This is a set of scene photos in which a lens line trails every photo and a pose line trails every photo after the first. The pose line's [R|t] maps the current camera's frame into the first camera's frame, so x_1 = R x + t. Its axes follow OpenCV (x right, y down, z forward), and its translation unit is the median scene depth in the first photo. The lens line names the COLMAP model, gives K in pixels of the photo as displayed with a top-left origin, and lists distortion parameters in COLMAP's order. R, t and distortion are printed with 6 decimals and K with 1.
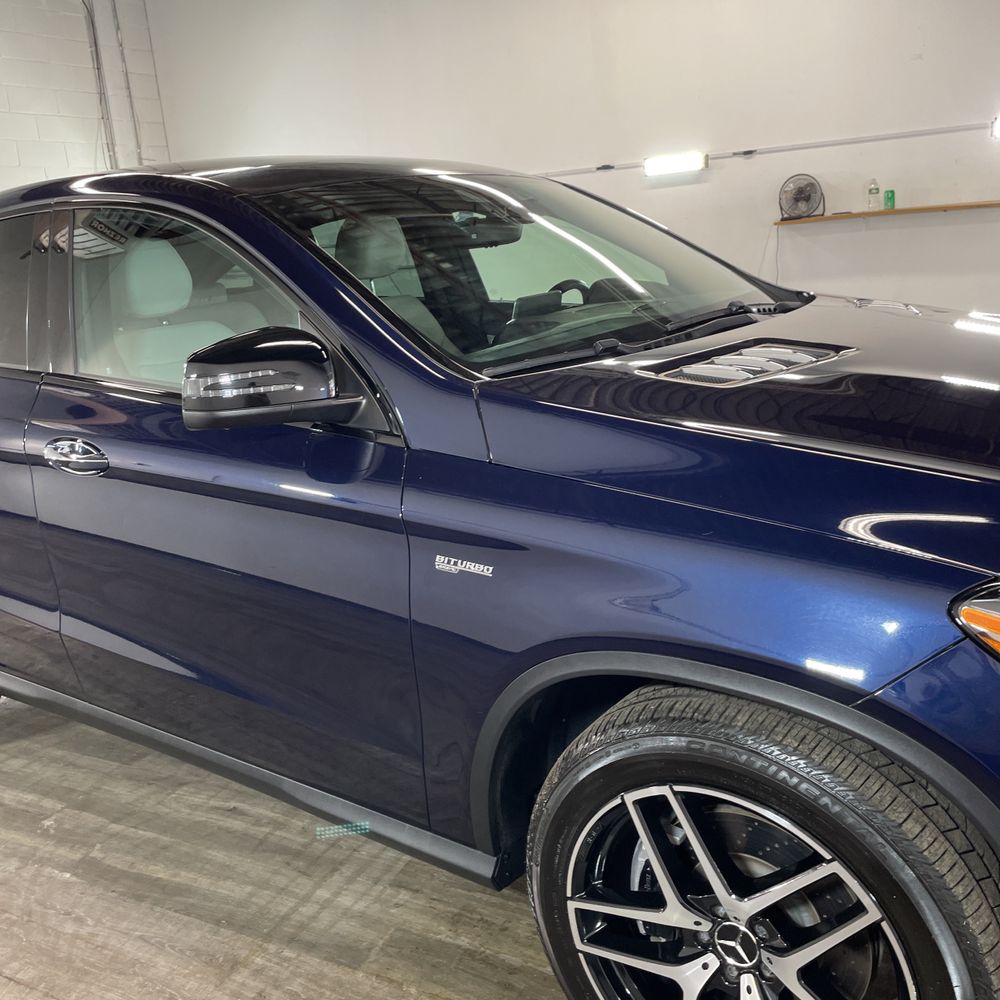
lens RADIAL K [[1012.1, 0, 504.3], [0, 1012.1, 492.6], [0, 0, 1]] dist [0.027203, 0.000000]
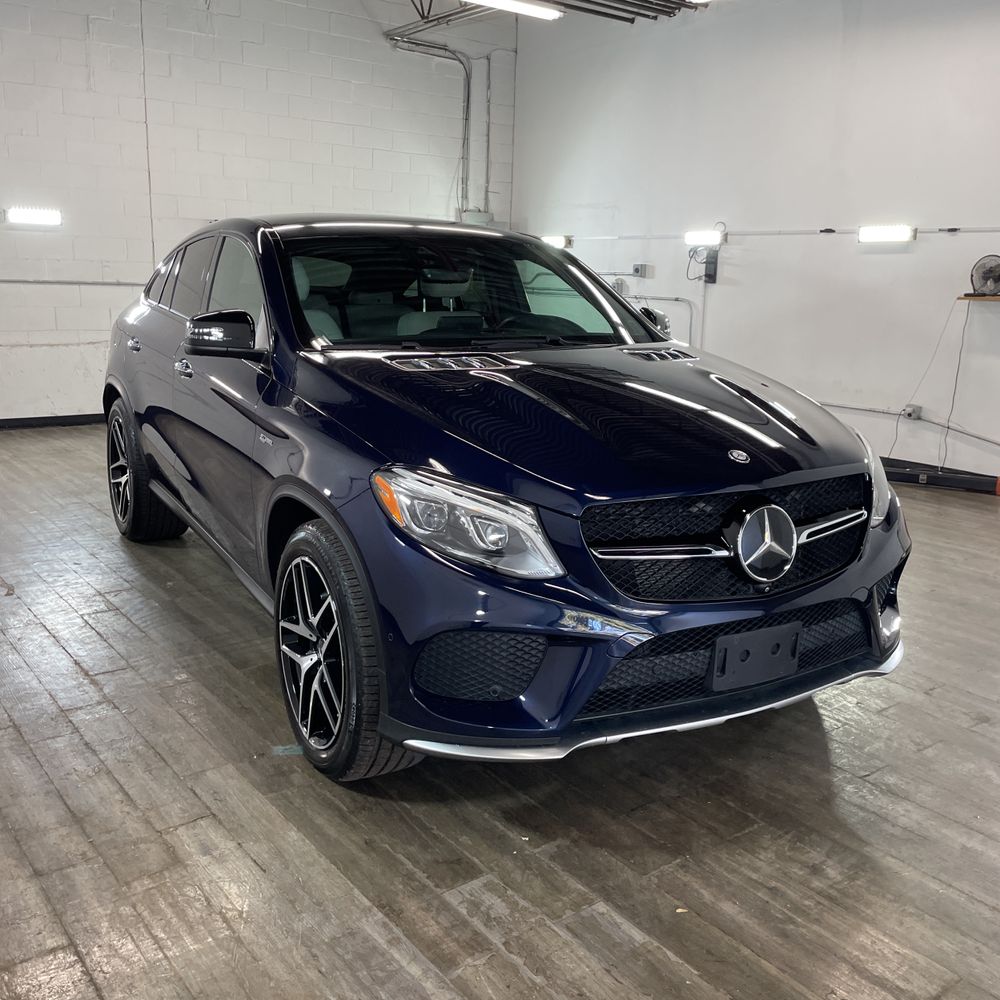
lens RADIAL K [[1012.1, 0, 507.4], [0, 1012.1, 498.8], [0, 0, 1]] dist [0.027203, 0.000000]
pose [[0.904033, 0.189924, -0.382954, 0.275644], [-0.196511, 0.980249, 0.022250, 0.011020], [0.379616, 0.055140, 0.923499, -0.149953]]
